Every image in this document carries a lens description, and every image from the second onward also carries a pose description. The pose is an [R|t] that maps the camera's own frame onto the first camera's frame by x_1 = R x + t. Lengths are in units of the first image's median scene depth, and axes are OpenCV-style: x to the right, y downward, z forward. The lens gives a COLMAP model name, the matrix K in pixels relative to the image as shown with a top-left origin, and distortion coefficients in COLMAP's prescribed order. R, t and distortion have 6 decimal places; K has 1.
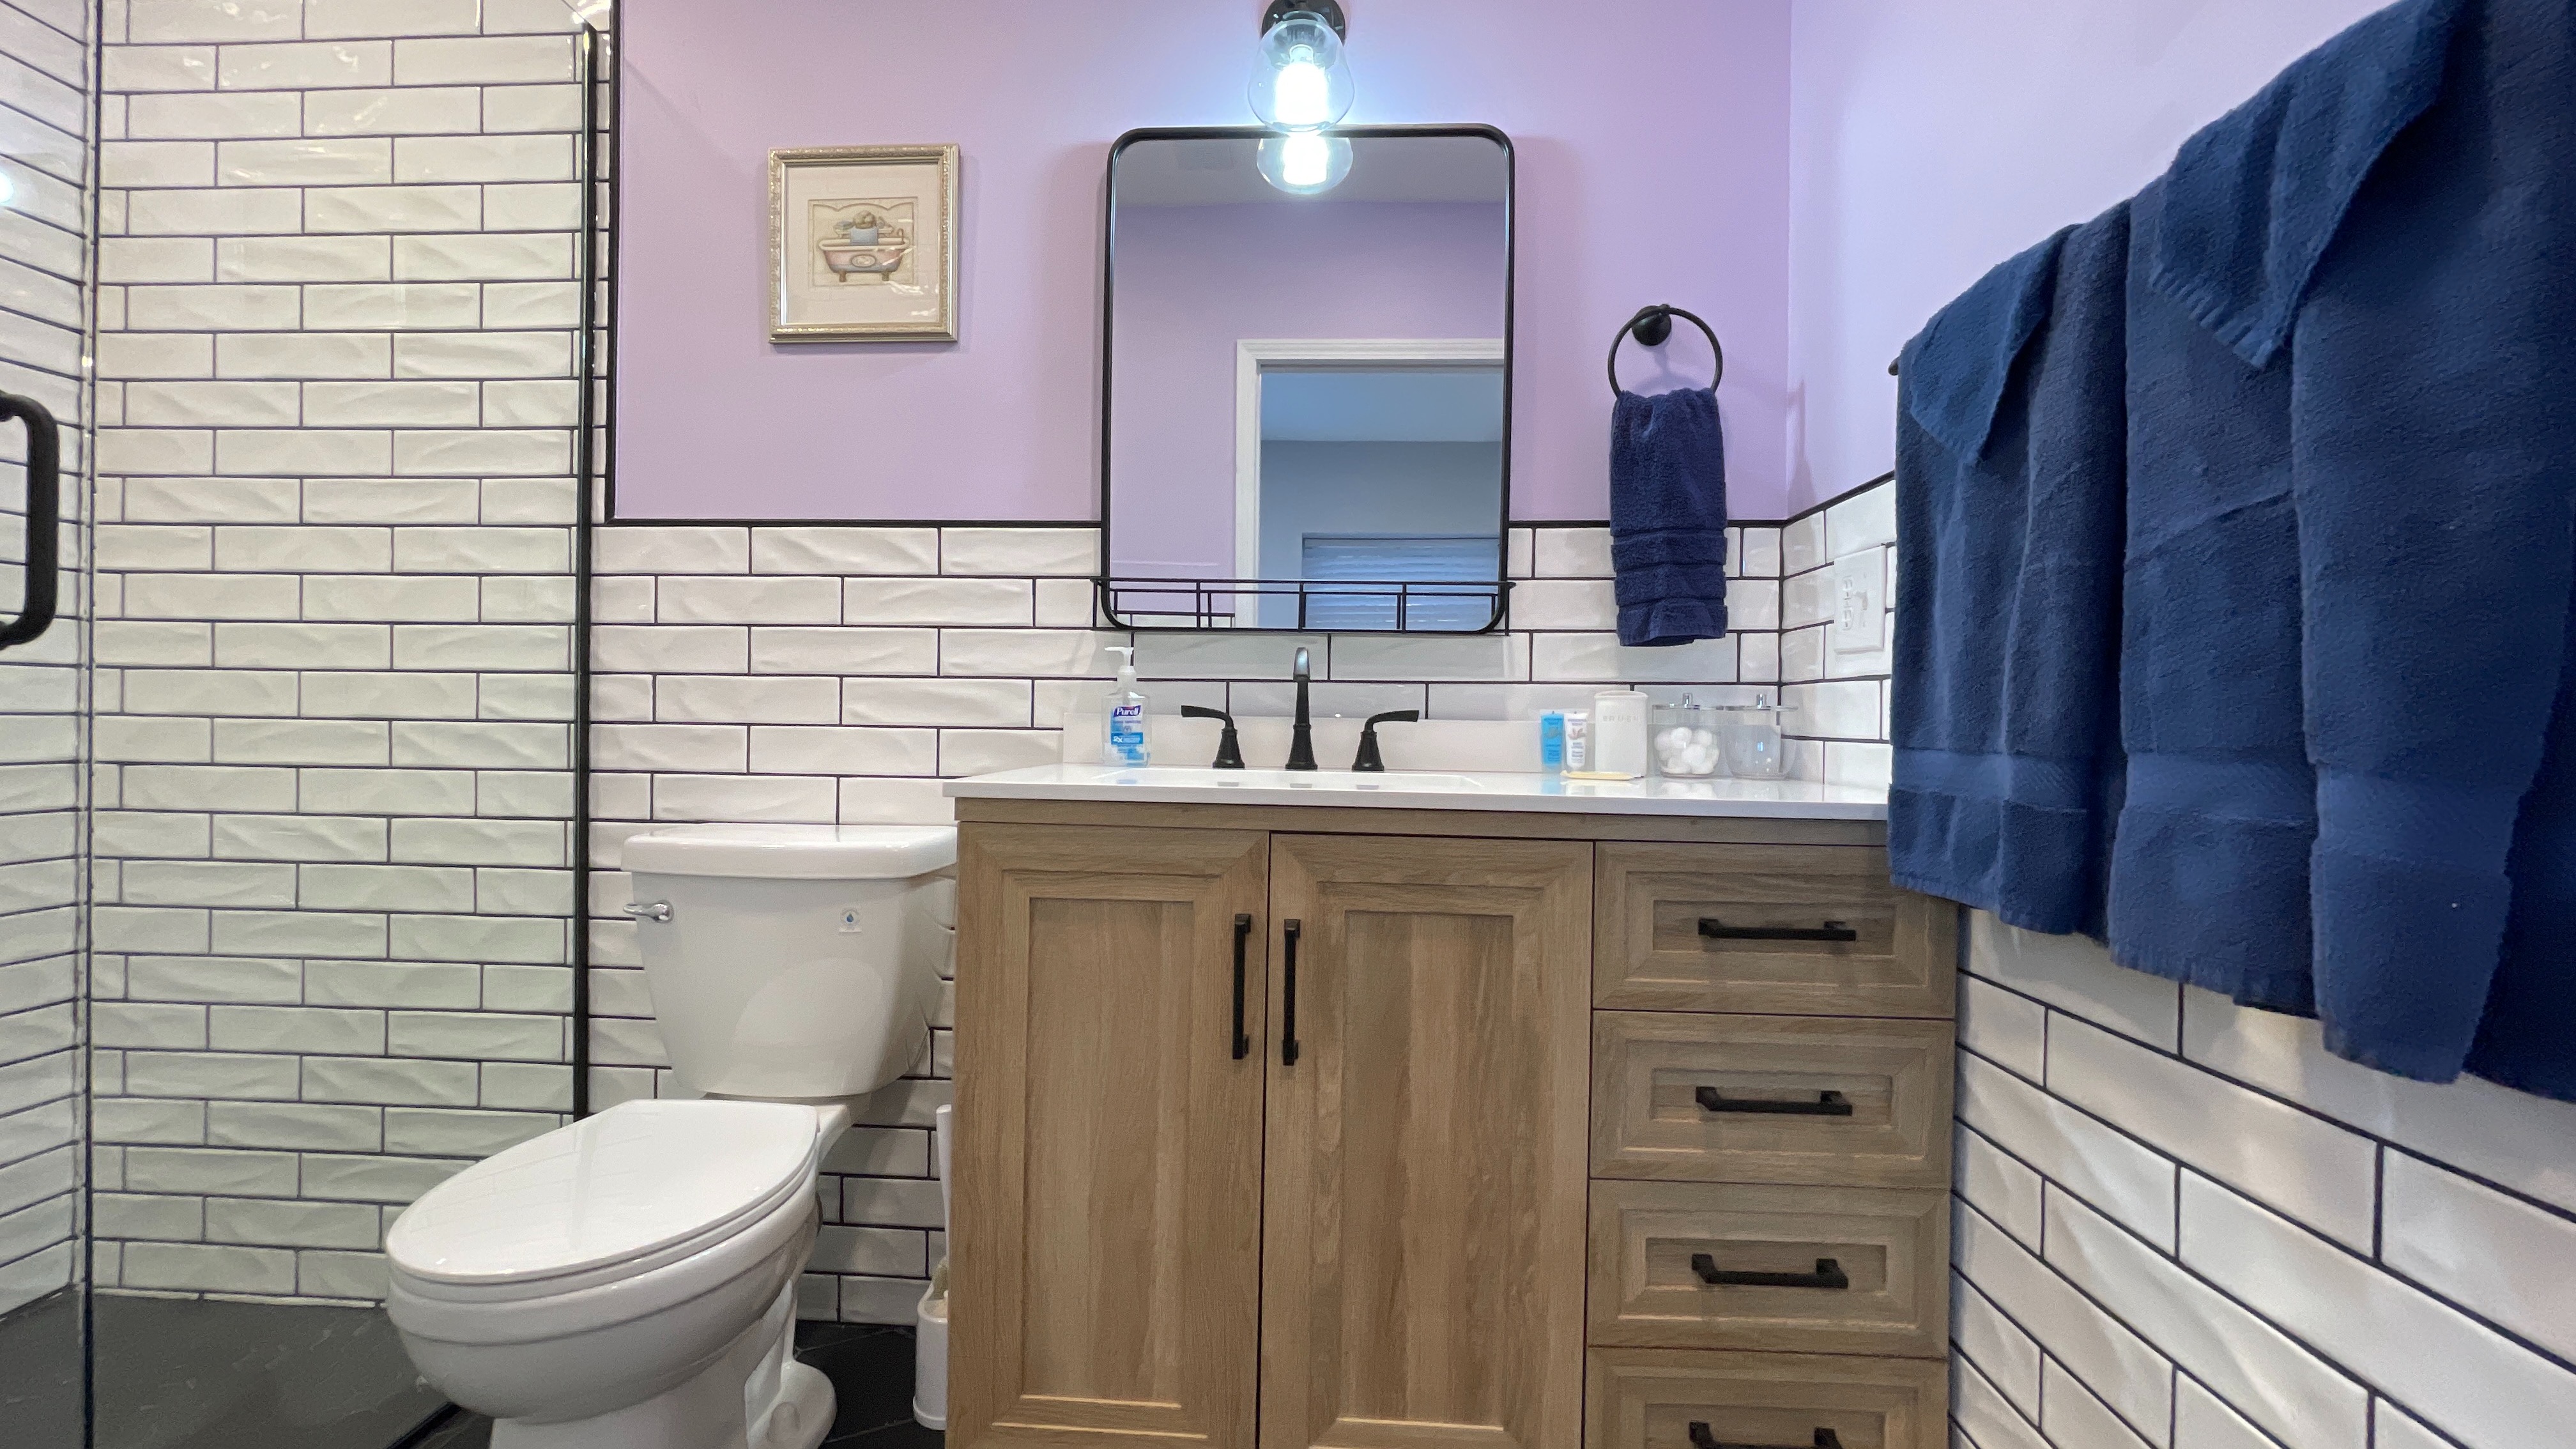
lens RADIAL K [[1039.8, 0, 1280.7], [0, 1039.8, 719.5], [0, 0, 1]] dist [-0.005443, 0.000111]
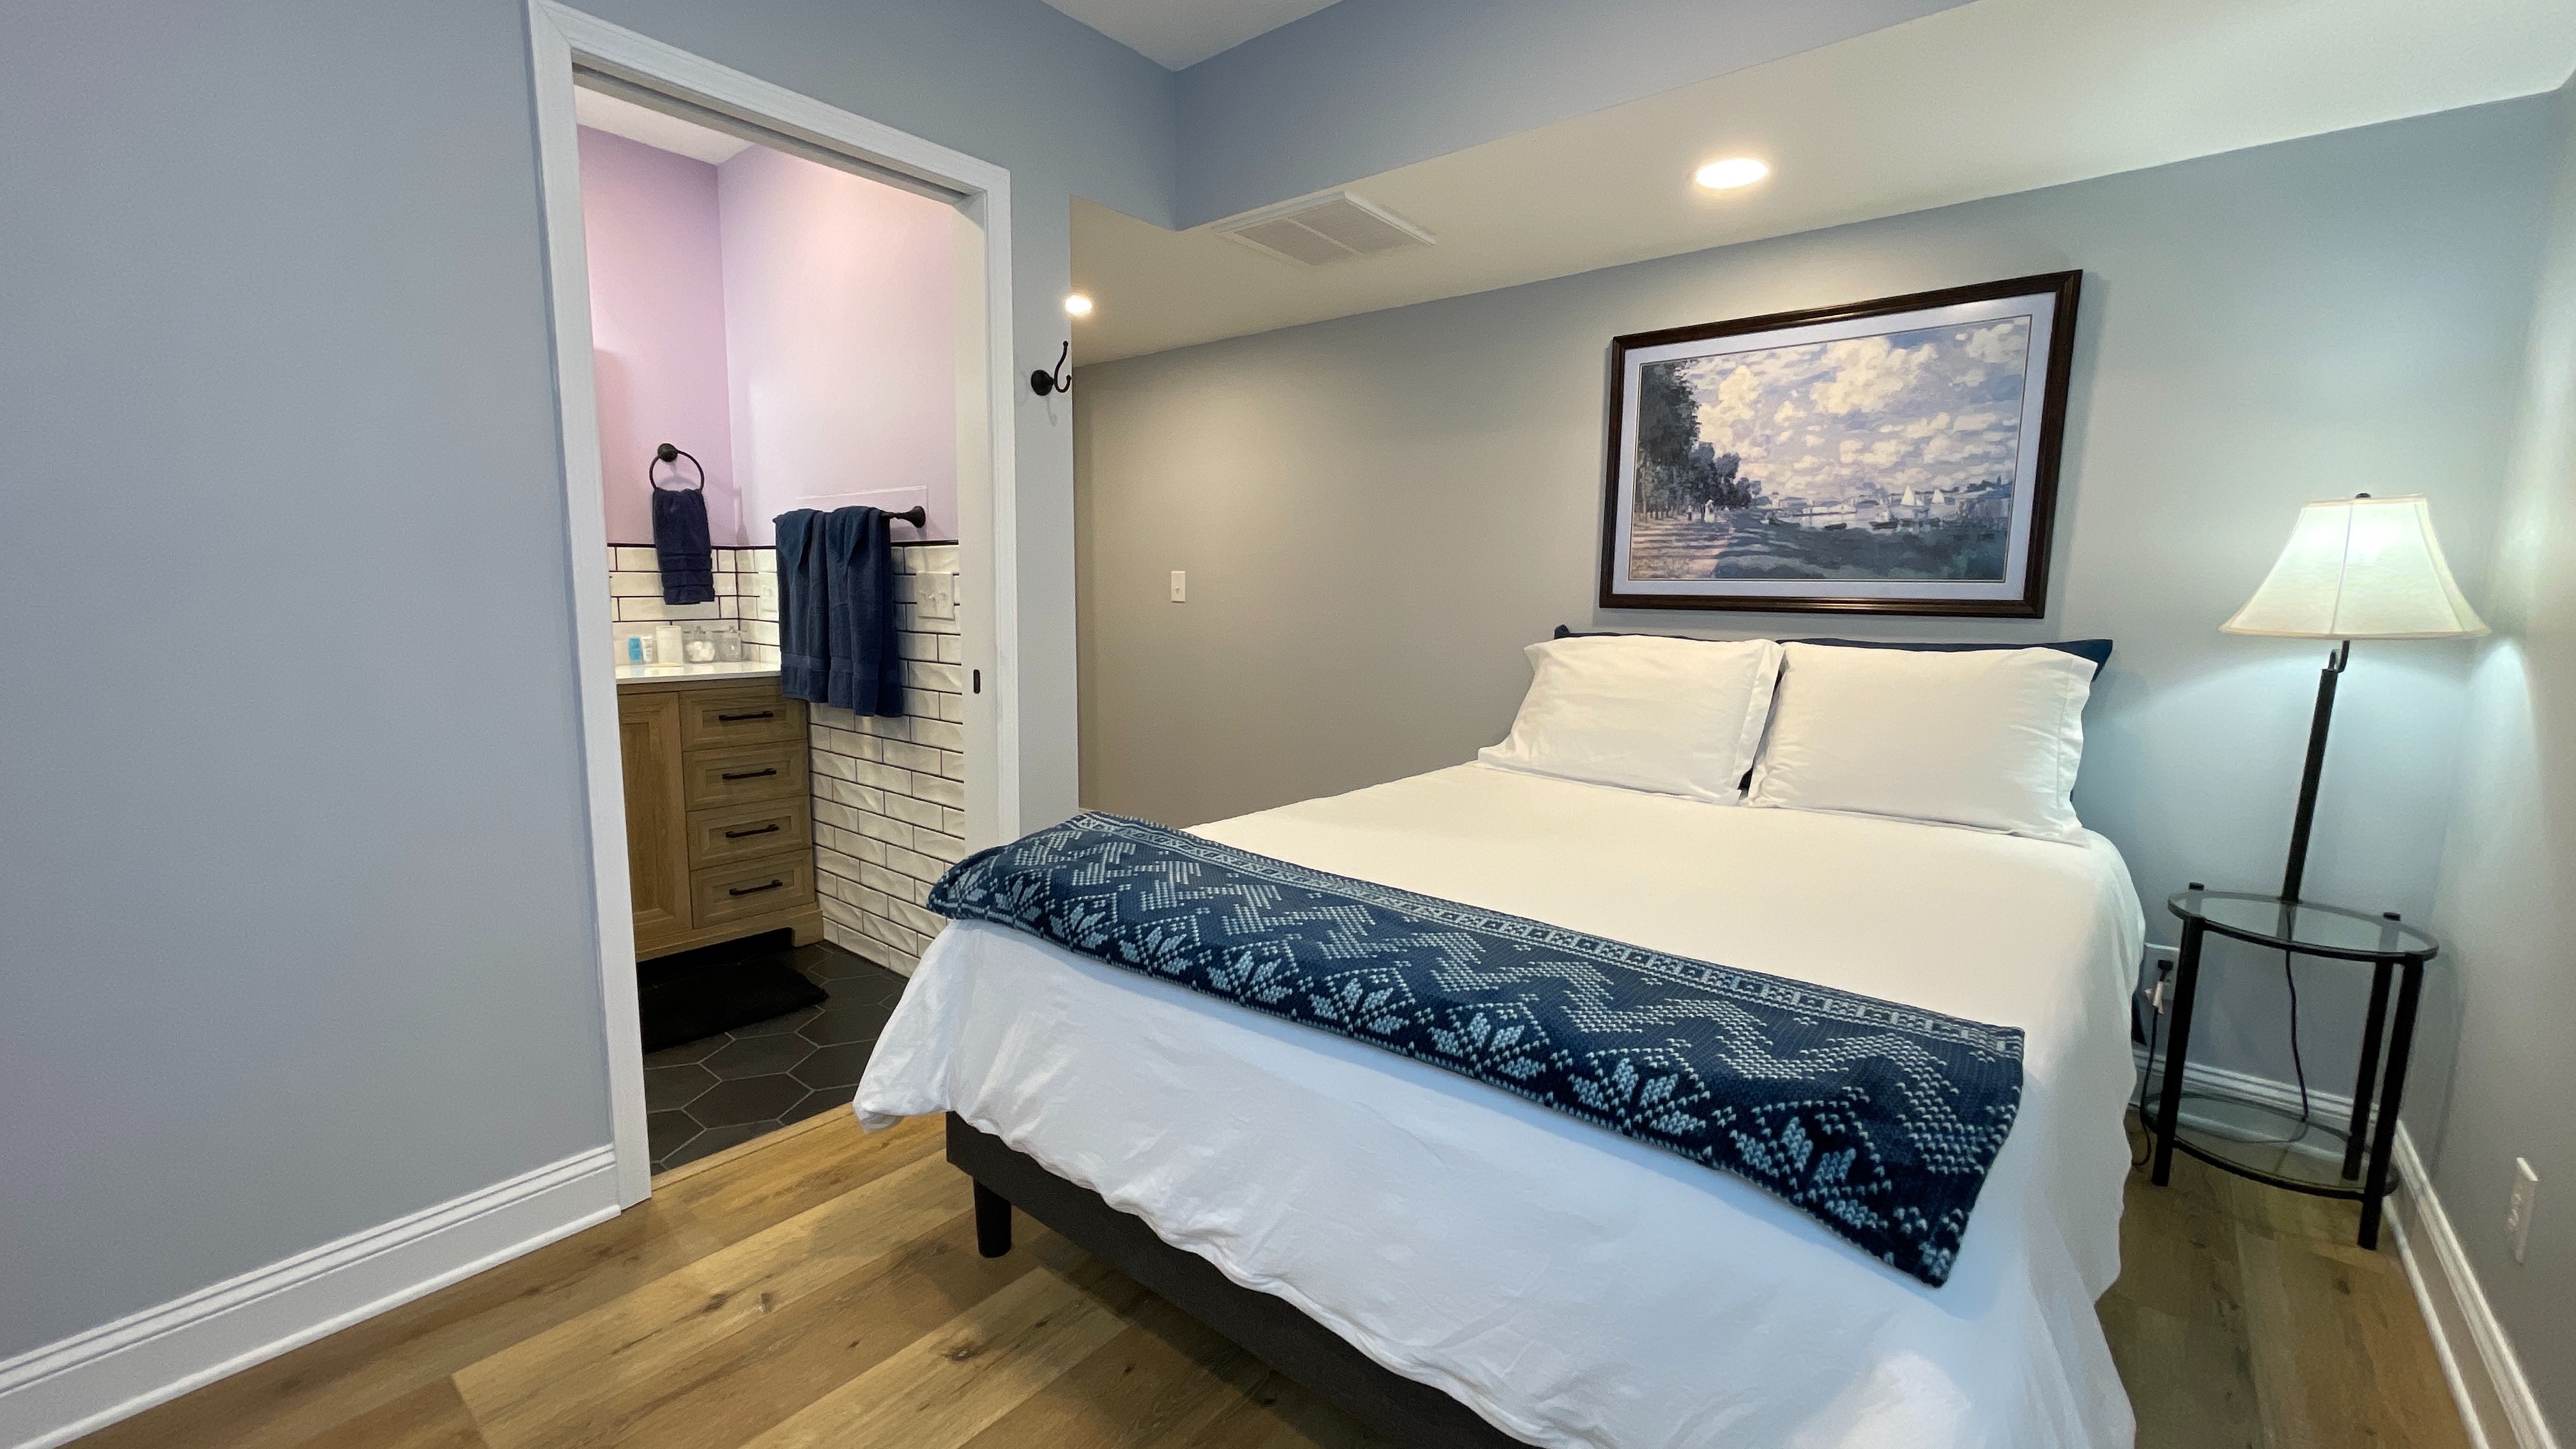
lens RADIAL K [[1039.8, 0, 1280.7], [0, 1039.8, 719.5], [0, 0, 1]] dist [-0.005443, 0.000111]
pose [[0.593084, -0.113081, 0.797160, -0.946156], [-0.003469, 0.989720, 0.142978, -0.207328], [-0.805133, -0.087563, 0.586595, -1.892982]]
